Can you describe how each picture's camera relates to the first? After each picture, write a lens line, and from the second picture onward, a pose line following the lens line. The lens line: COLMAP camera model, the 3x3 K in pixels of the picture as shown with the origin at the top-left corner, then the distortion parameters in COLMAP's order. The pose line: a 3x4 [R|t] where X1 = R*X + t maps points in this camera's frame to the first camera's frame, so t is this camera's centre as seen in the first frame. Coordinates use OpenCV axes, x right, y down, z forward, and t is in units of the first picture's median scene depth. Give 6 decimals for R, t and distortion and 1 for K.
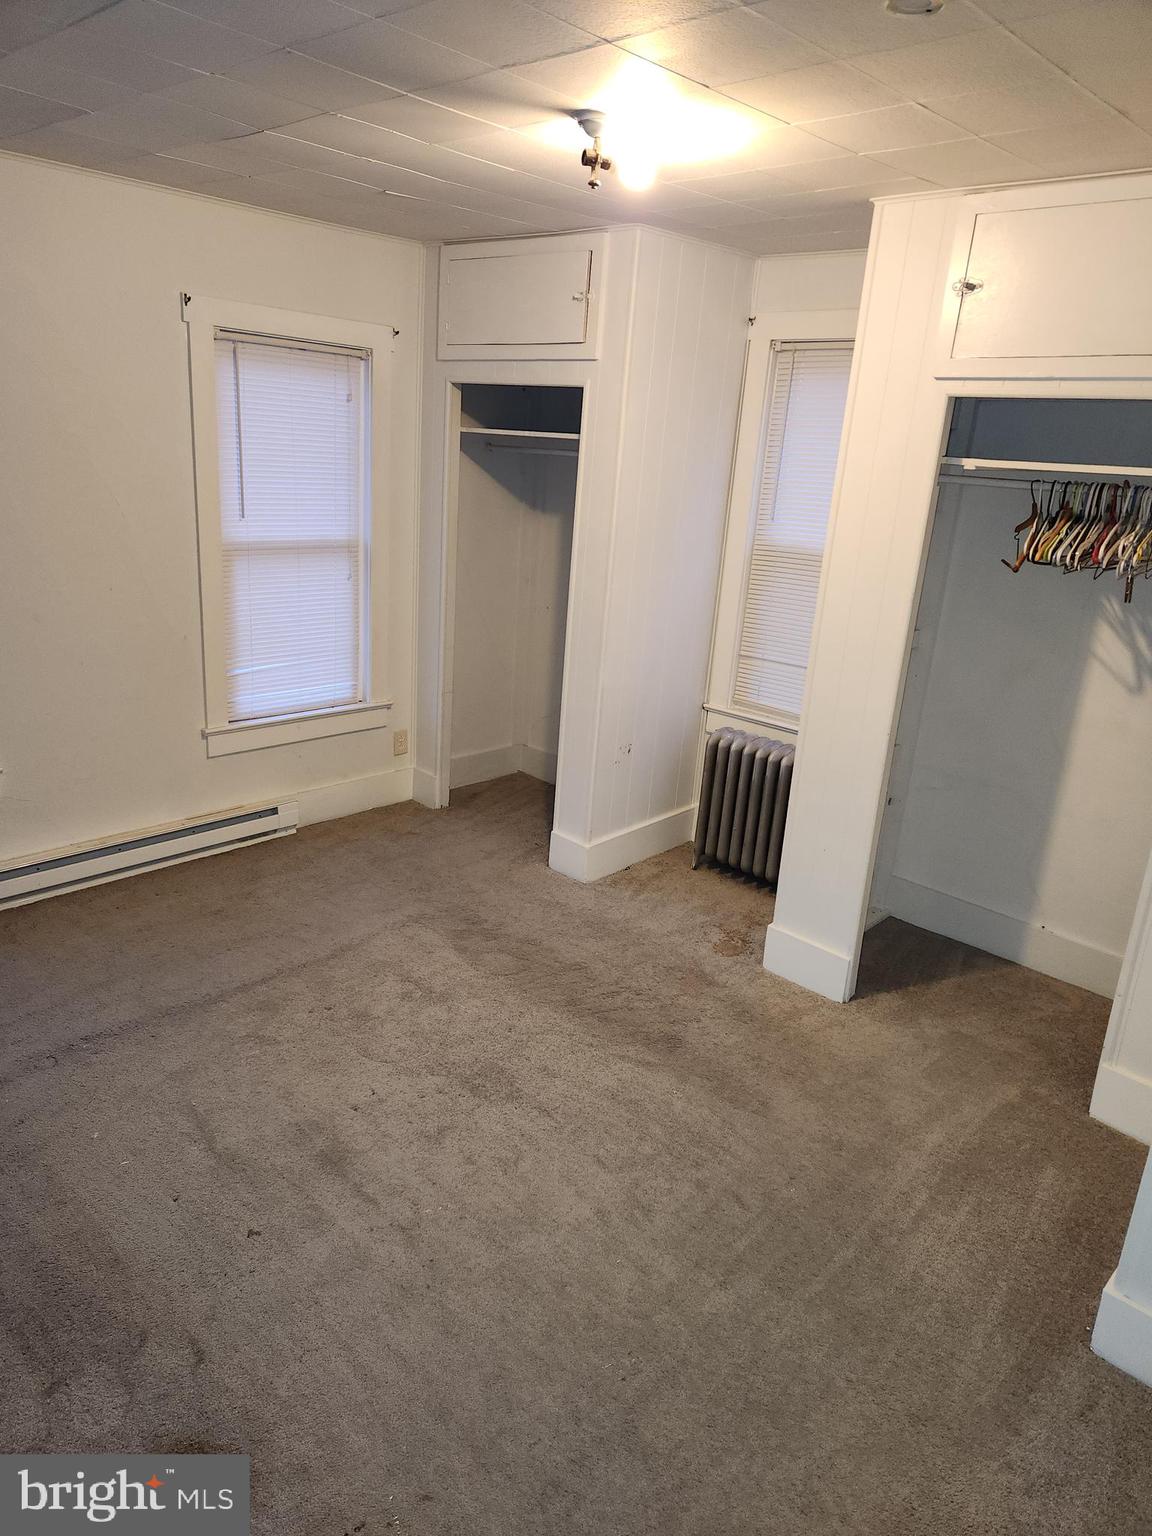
lens RADIAL K [[1026.7, 0, 563.0], [0, 1026.7, 762.2], [0, 0, 1]] dist [0.076804, -0.055114]
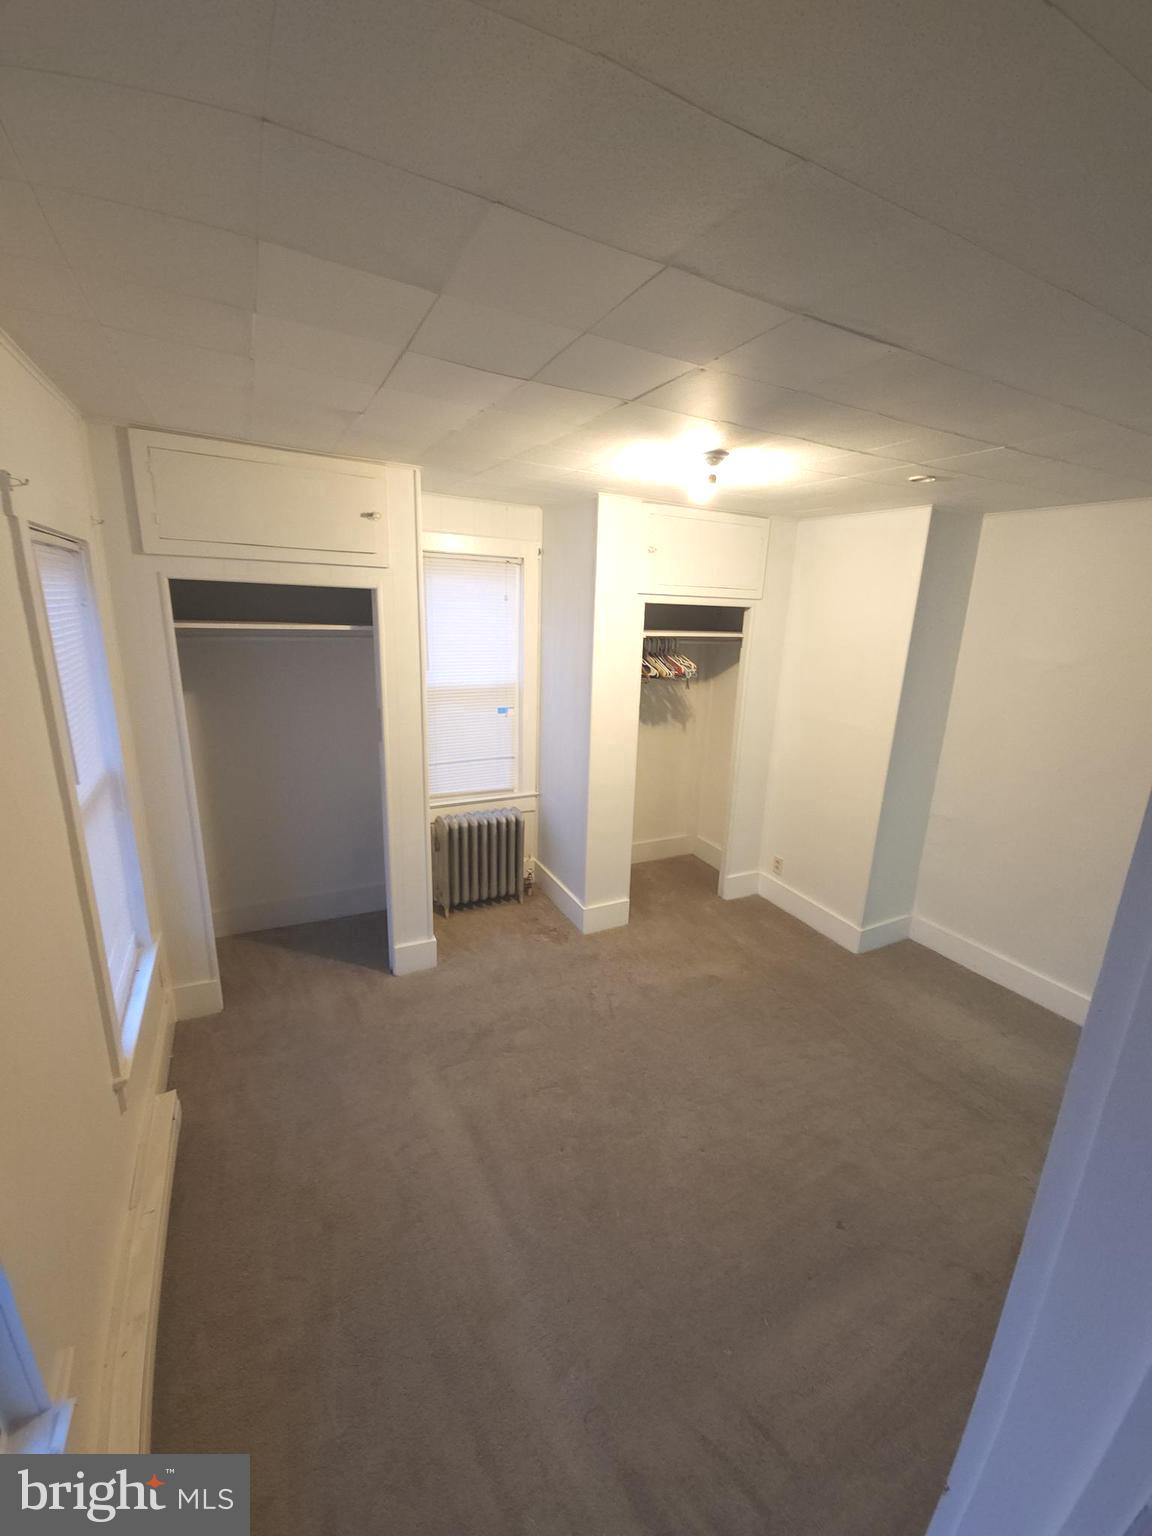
lens RADIAL K [[620.5, 0, 577.9], [0, 620.5, 773.3], [0, 0, 1]] dist [0.021588, -0.011032]
pose [[0.319152, -0.294211, 0.900879, -0.620449], [0.274873, 0.938466, 0.209108, -0.251016], [-0.906966, 0.180890, 0.380384, 0.559360]]
